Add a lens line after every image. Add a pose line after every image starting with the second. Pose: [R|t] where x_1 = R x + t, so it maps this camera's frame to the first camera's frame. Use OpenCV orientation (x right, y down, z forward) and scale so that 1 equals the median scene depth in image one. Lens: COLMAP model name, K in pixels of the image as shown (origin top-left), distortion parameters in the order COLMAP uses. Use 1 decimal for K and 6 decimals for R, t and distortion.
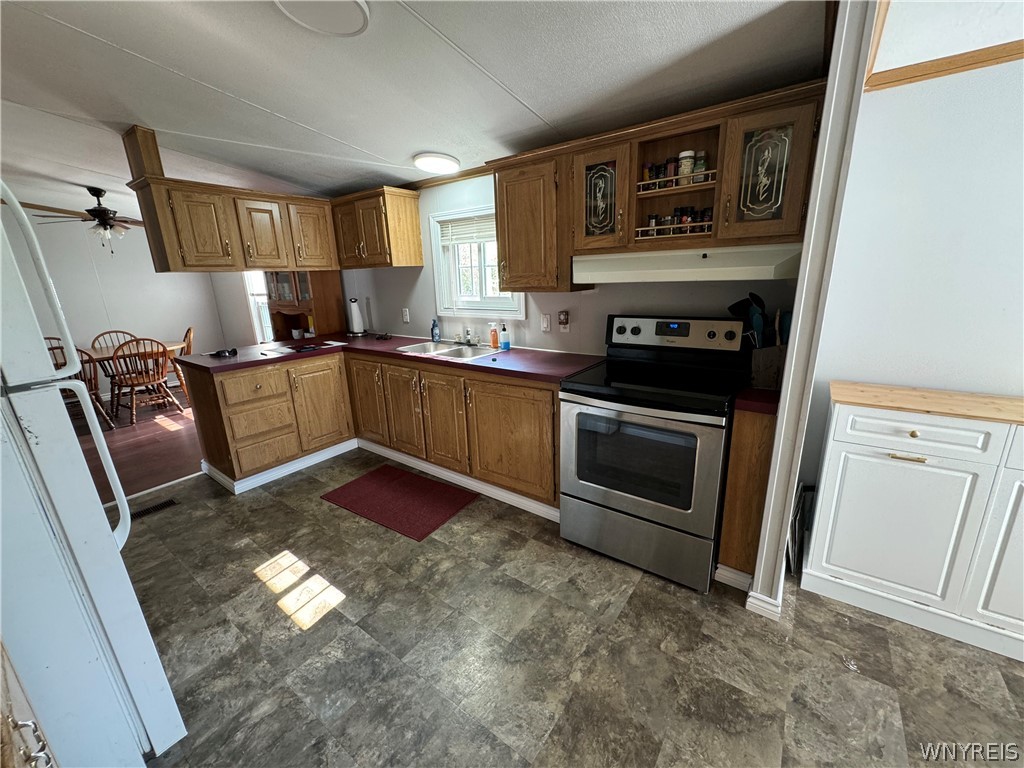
lens RADIAL K [[410.1, 0, 513.3], [0, 410.1, 383.7], [0, 0, 1]] dist [-0.000021, 0.000114]
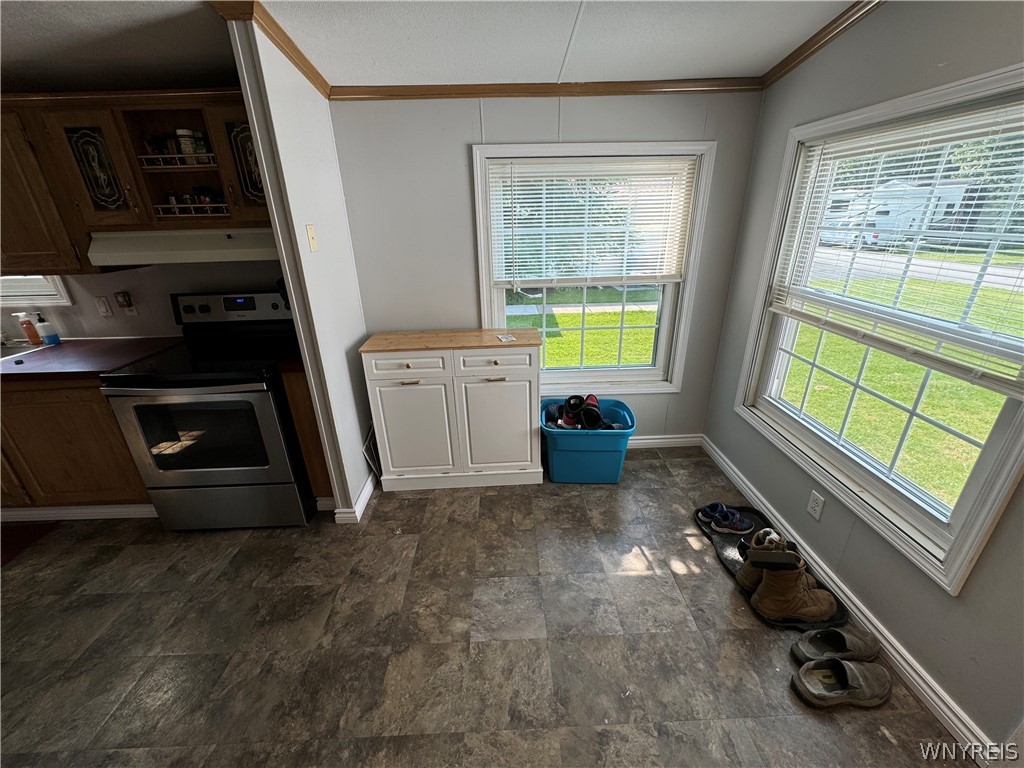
lens RADIAL K [[410.1, 0, 512.4], [0, 410.1, 382.7], [0, 0, 1]] dist [-0.000021, 0.000114]
pose [[0.791986, -0.220550, 0.569311, 0.330005], [0.156191, 0.974634, 0.160289, 0.004515], [-0.590222, -0.038026, 0.806345, -0.293805]]
